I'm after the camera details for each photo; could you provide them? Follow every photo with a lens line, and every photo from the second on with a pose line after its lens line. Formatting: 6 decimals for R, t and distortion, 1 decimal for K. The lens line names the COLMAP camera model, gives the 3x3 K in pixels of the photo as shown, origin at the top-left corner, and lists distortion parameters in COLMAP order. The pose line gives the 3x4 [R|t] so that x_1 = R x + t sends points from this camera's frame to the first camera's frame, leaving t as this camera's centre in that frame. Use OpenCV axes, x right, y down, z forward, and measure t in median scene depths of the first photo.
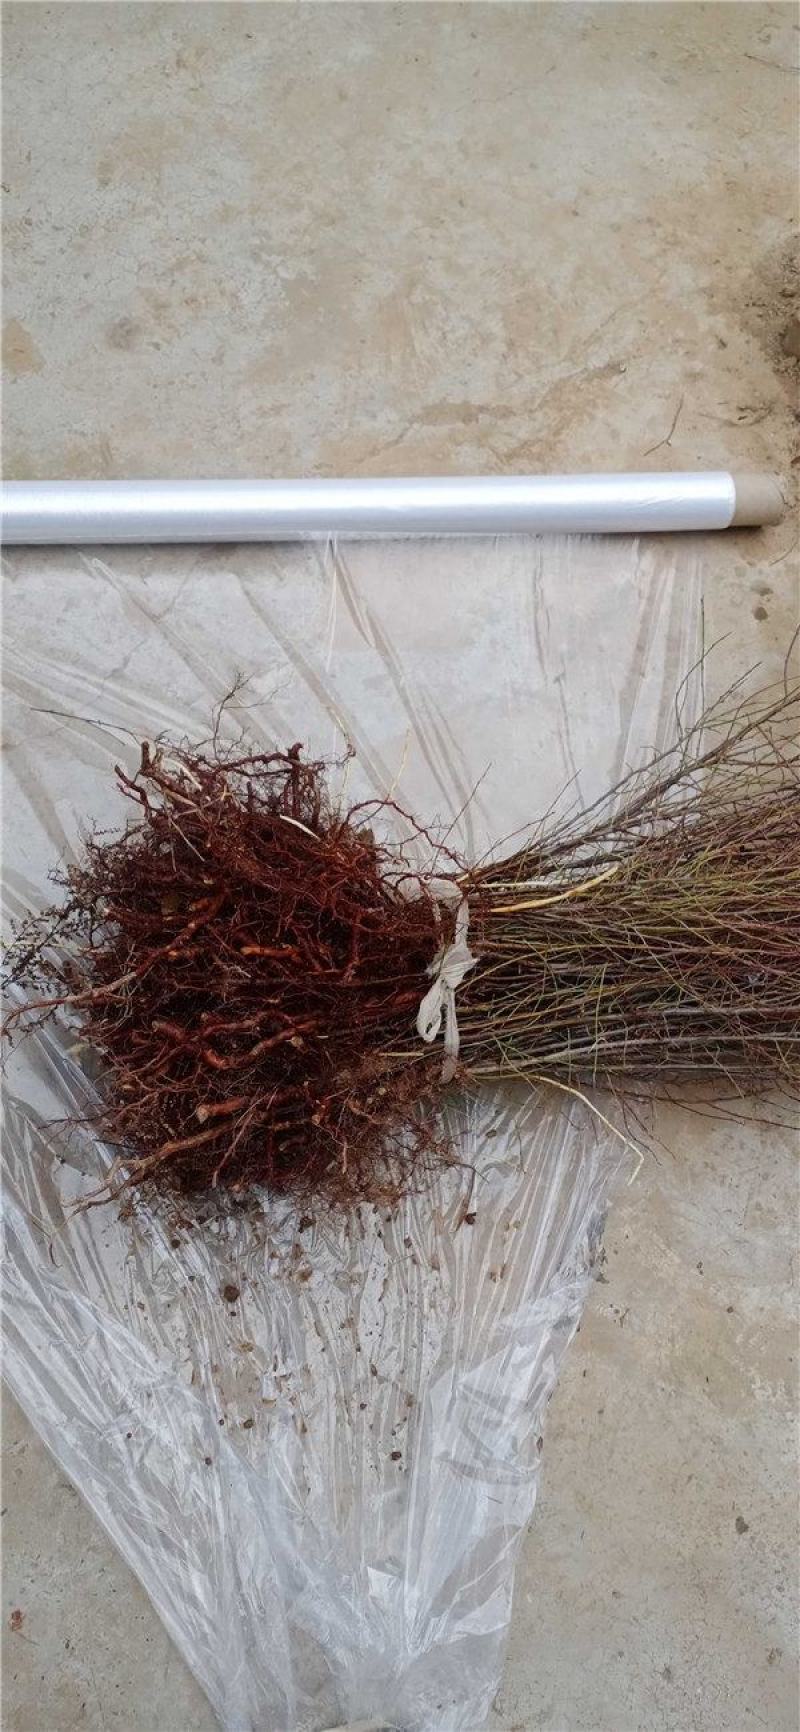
lens RADIAL K [[1341.7, 0, 400.0], [0, 1341.7, 866.0], [0, 0, 1]] dist [-0.003875, -0.002261]
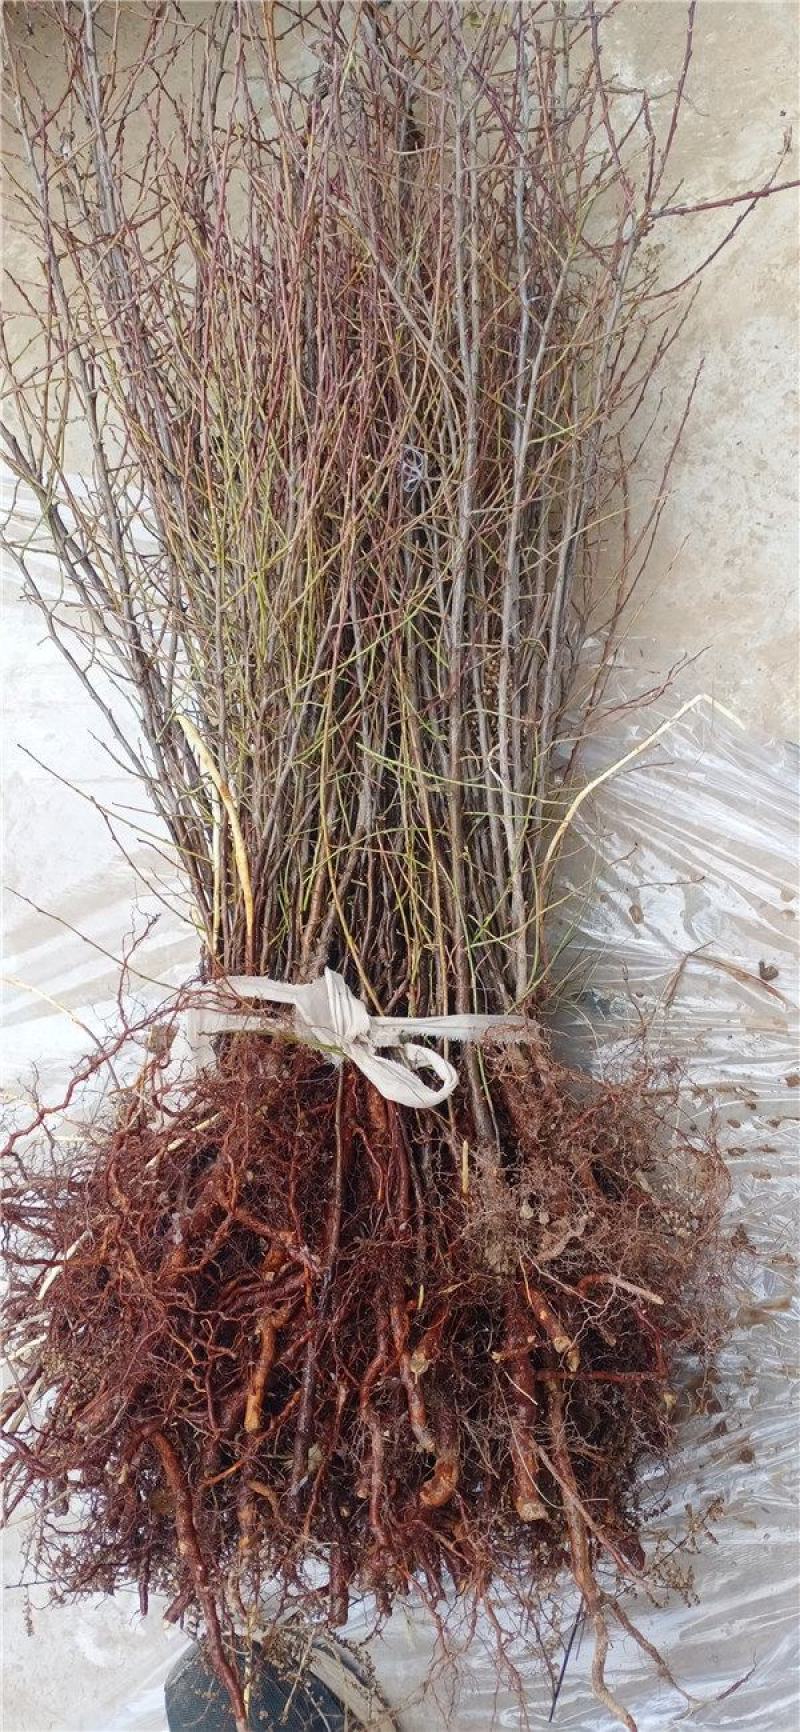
lens RADIAL K [[1341.7, 0, 400.0], [0, 1341.7, 866.0], [0, 0, 1]] dist [-0.003875, -0.002261]
pose [[0.095034, -0.987090, -0.128927, 0.173978], [0.995400, 0.092643, 0.024432, 0.080096], [-0.012172, -0.130656, 0.991353, 0.422837]]
